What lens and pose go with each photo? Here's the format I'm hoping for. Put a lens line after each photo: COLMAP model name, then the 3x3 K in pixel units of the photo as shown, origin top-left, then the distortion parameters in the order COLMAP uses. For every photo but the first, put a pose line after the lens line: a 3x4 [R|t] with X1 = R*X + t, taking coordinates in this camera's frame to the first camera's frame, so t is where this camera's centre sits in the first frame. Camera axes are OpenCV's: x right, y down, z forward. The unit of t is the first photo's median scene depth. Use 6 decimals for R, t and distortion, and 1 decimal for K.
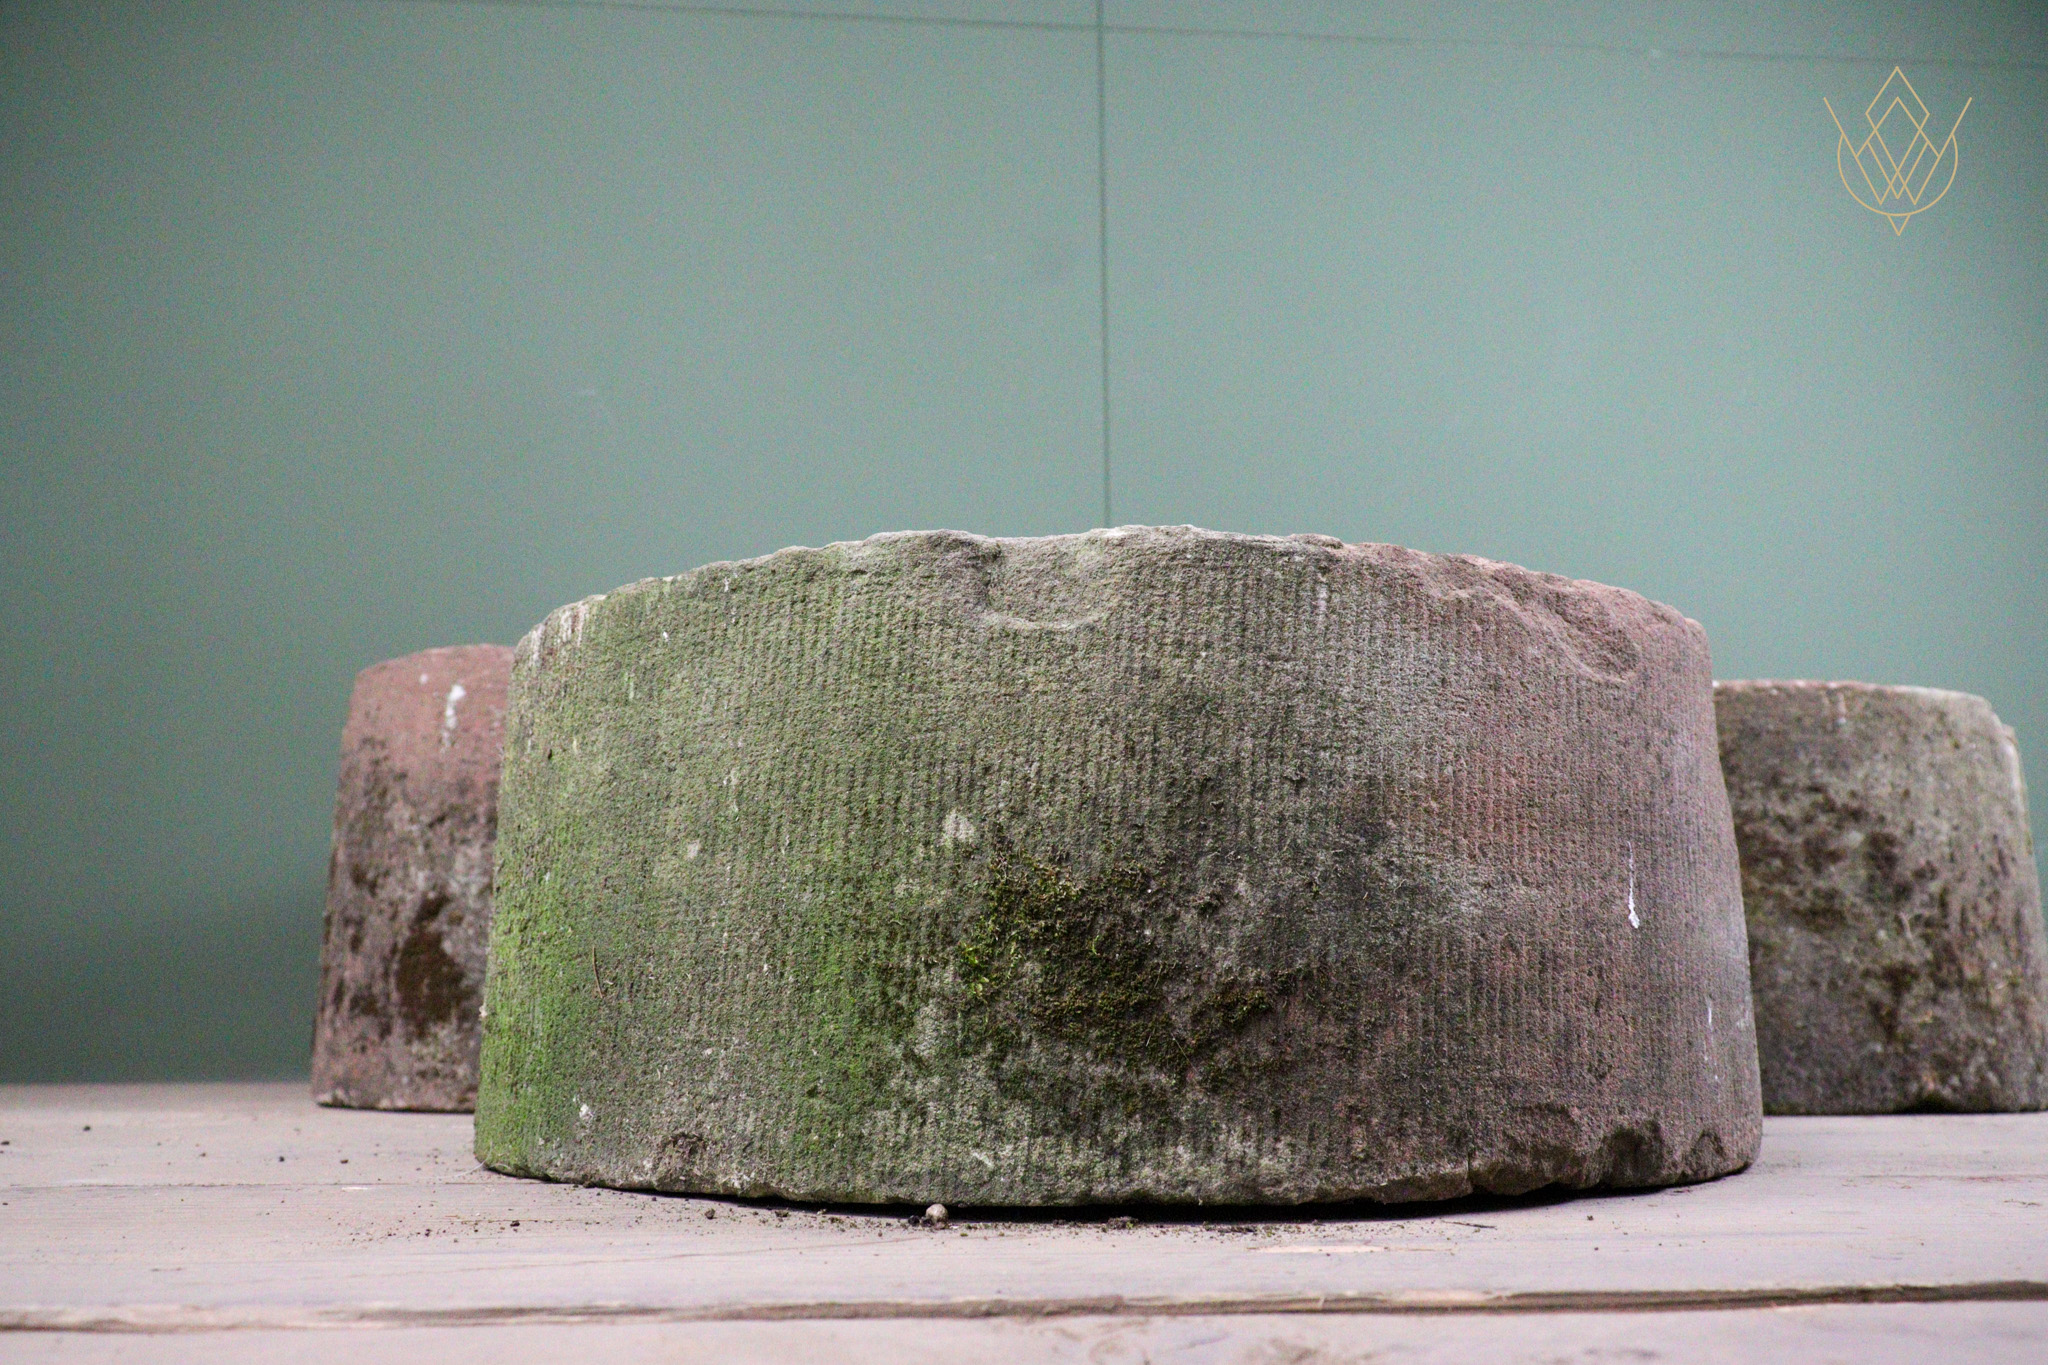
lens RADIAL K [[1619.0, 0, 1024.0], [0, 1619.0, 682.5], [0, 0, 1]] dist [-0.004488, -0.005749]
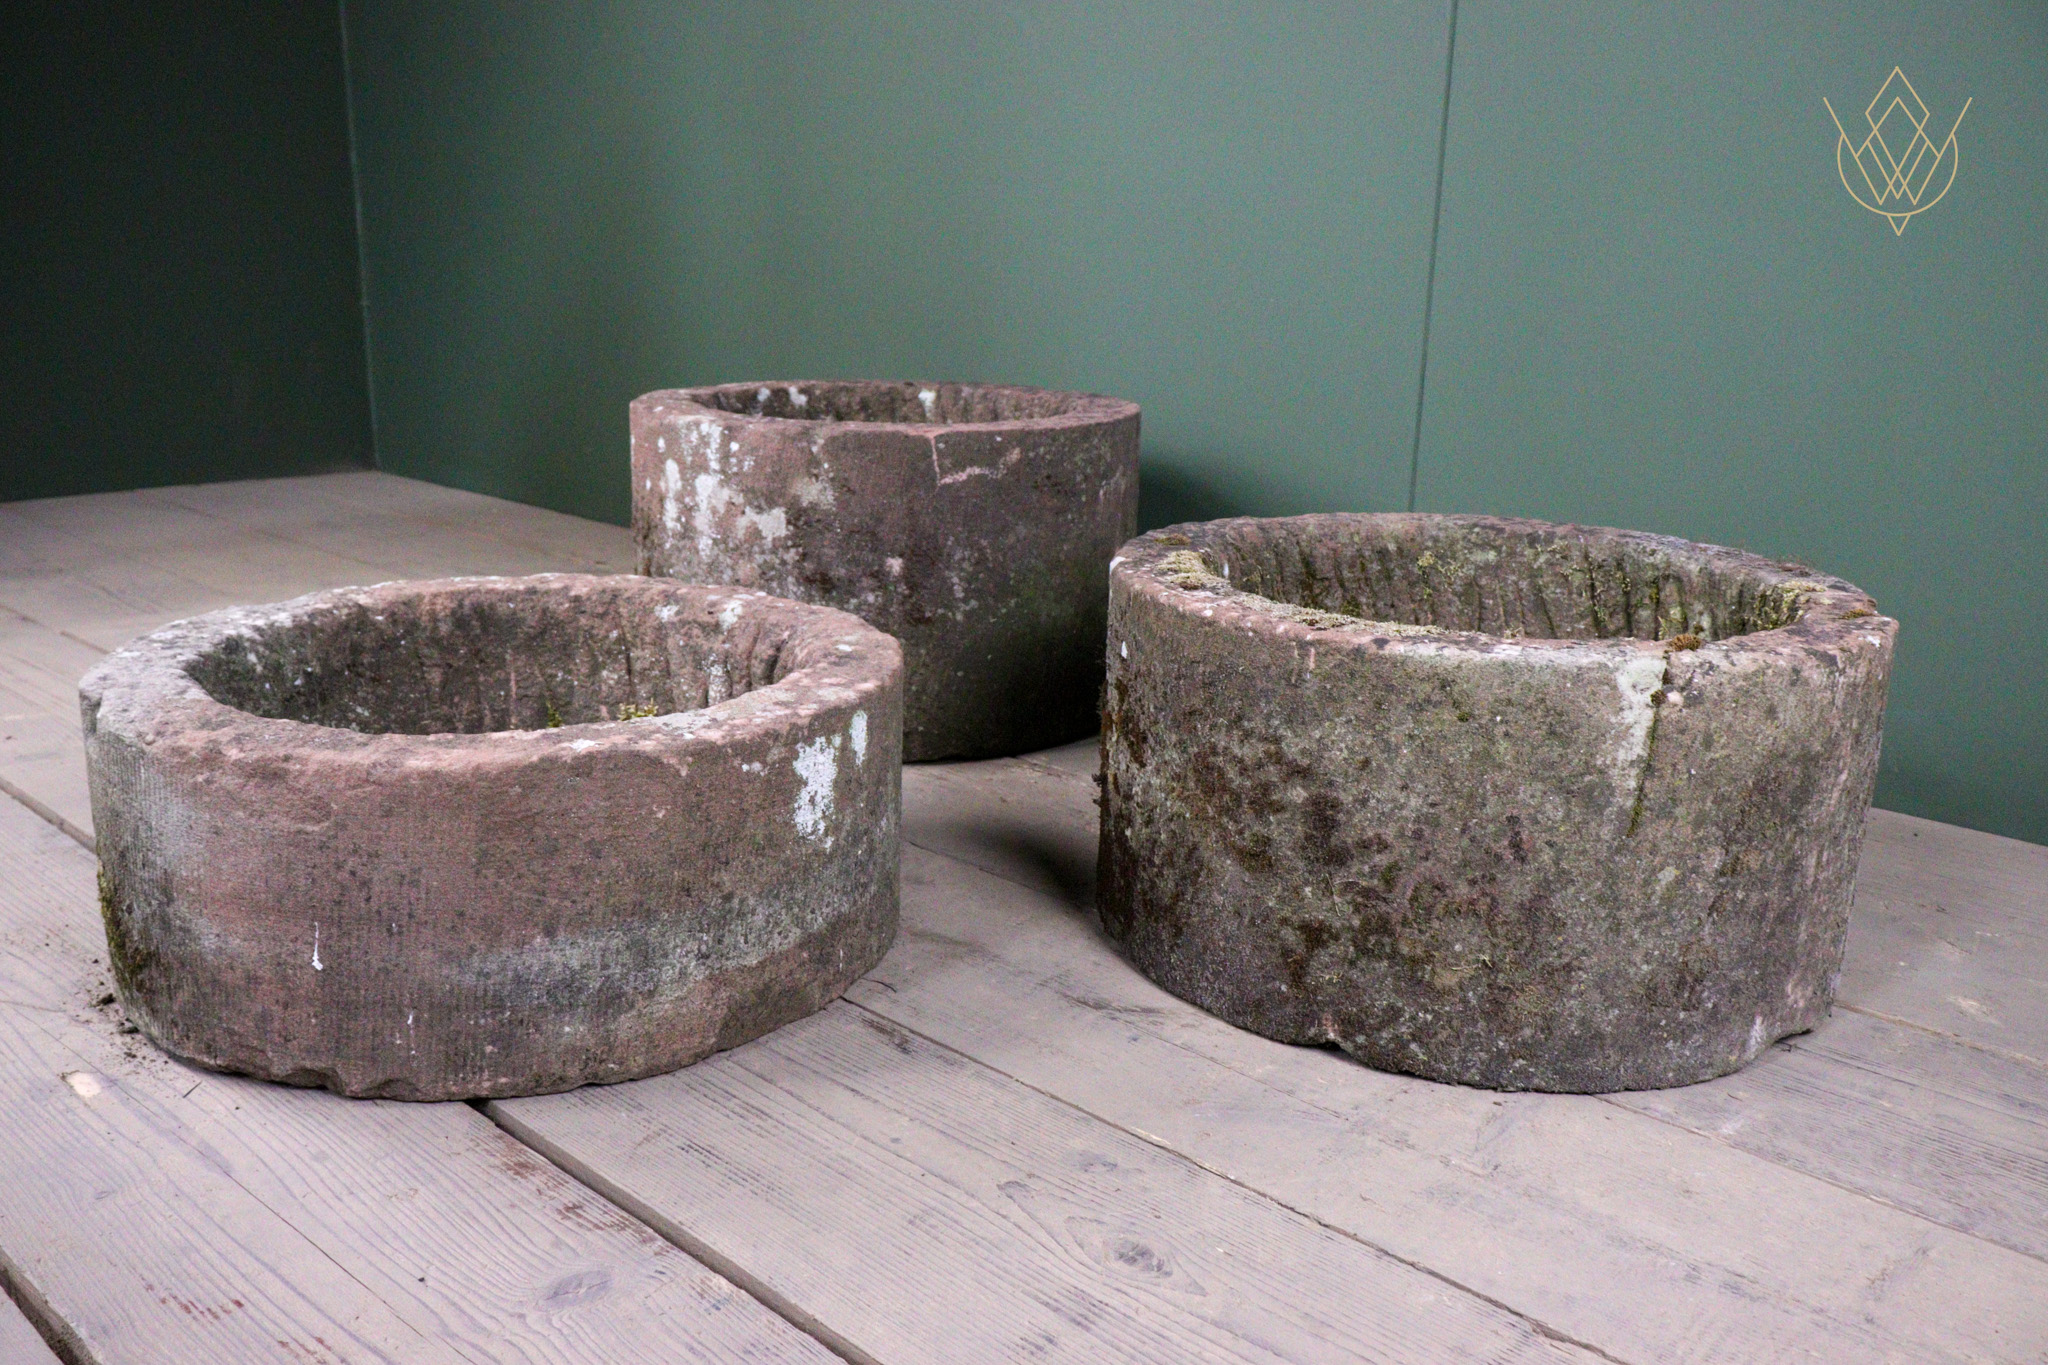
lens RADIAL K [[1632.3, 0, 1026.7], [0, 1632.3, 687.9], [0, 0, 1]] dist [-0.005213, -0.002236]
pose [[0.699098, 0.209589, -0.683618, 1.070653], [0.121142, 0.907535, 0.402124, -0.382411], [0.704689, -0.363940, 0.609066, 0.311295]]
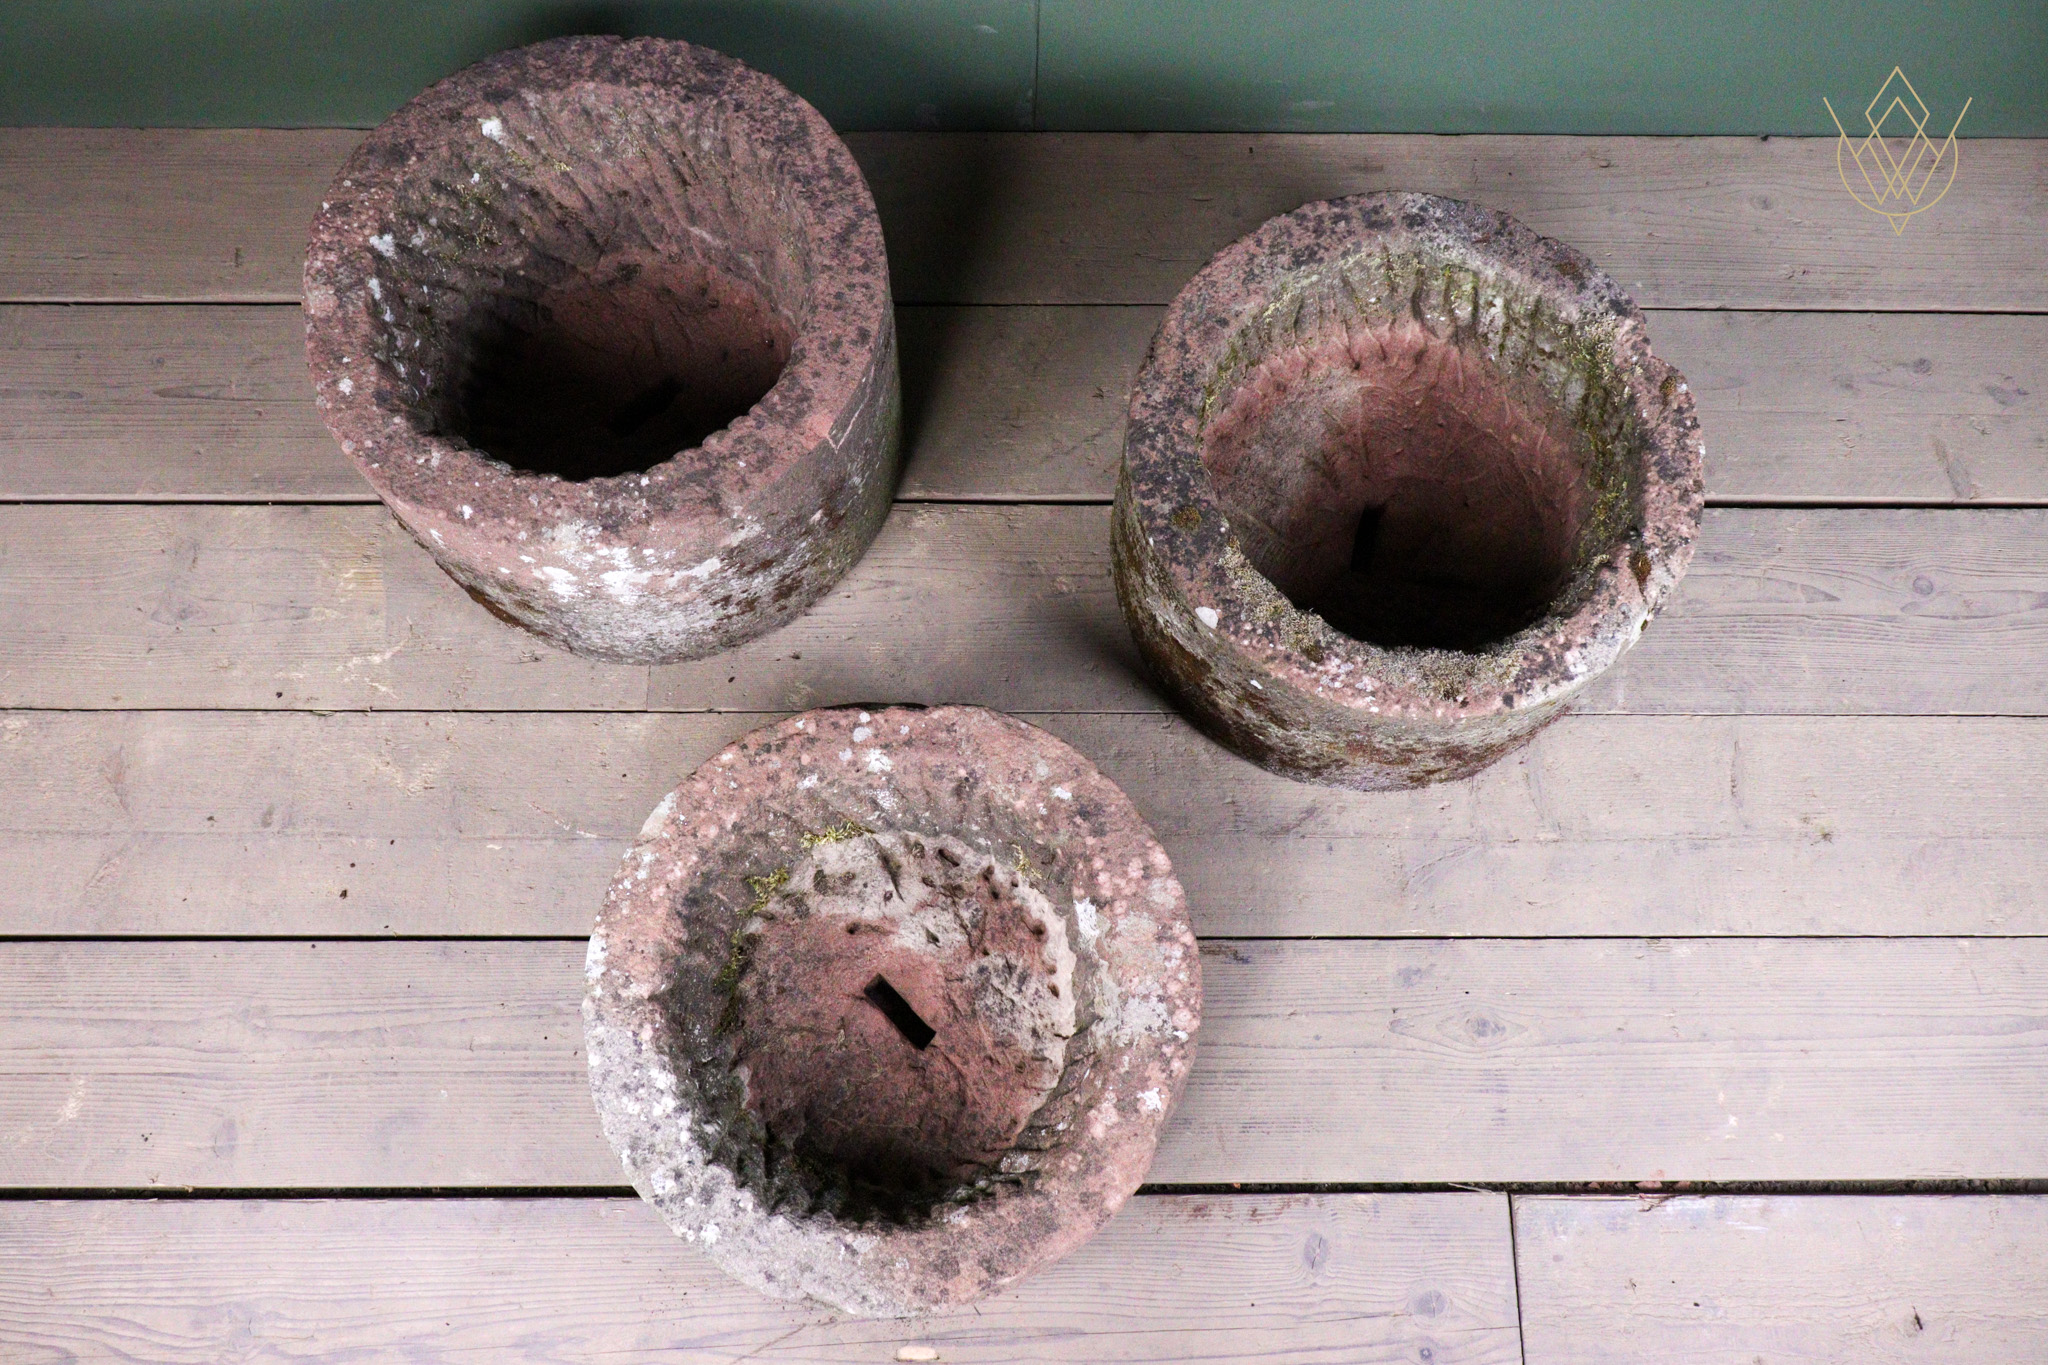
lens RADIAL K [[1632.3, 0, 1026.7], [0, 1632.3, 687.9], [0, 0, 1]] dist [-0.005213, -0.002236]
pose [[0.997530, 0.070173, -0.002985, 0.139398], [-0.003916, 0.097992, 0.995180, -1.418884], [0.070127, -0.992710, 0.098024, 0.890674]]
